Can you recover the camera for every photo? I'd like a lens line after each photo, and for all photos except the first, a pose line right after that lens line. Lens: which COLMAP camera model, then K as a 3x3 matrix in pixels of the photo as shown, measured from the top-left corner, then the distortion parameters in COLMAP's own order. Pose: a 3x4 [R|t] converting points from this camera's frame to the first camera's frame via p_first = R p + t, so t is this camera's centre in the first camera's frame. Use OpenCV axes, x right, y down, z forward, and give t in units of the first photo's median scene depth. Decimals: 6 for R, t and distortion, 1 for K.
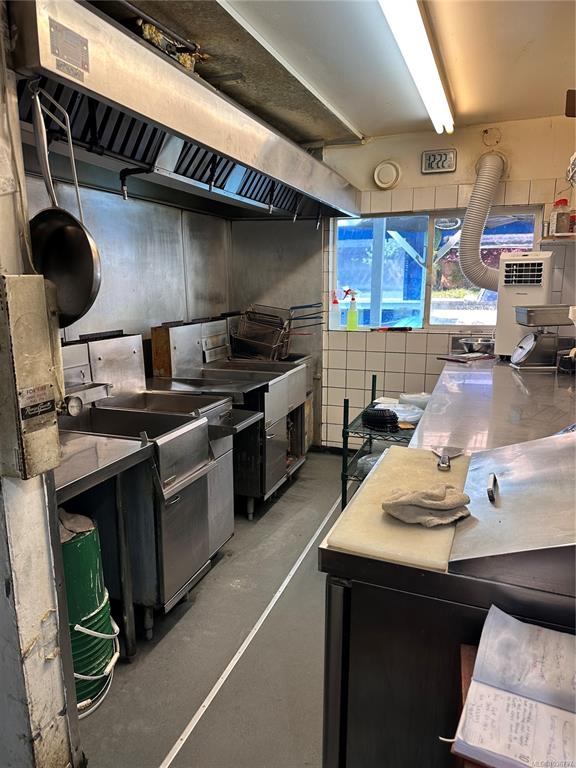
lens RADIAL K [[534.0, 0, 288.0], [0, 534.0, 384.0], [0, 0, 1]] dist [0.098207, -0.156732]
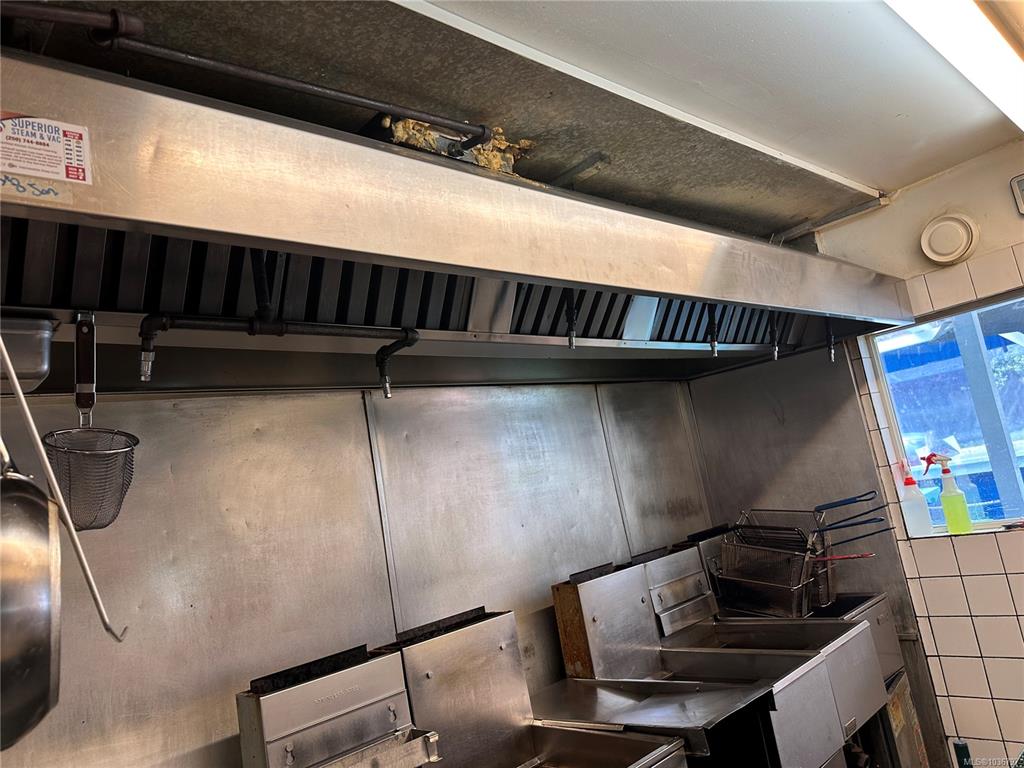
lens RADIAL K [[712.1, 0, 512.0], [0, 712.1, 384.0], [0, 0, 1]] dist [0.098207, -0.156732]
pose [[0.882448, -0.220747, -0.415398, 0.075842], [0.083971, 0.942794, -0.322628, -0.061851], [0.462854, 0.249821, 0.850503, 0.253843]]
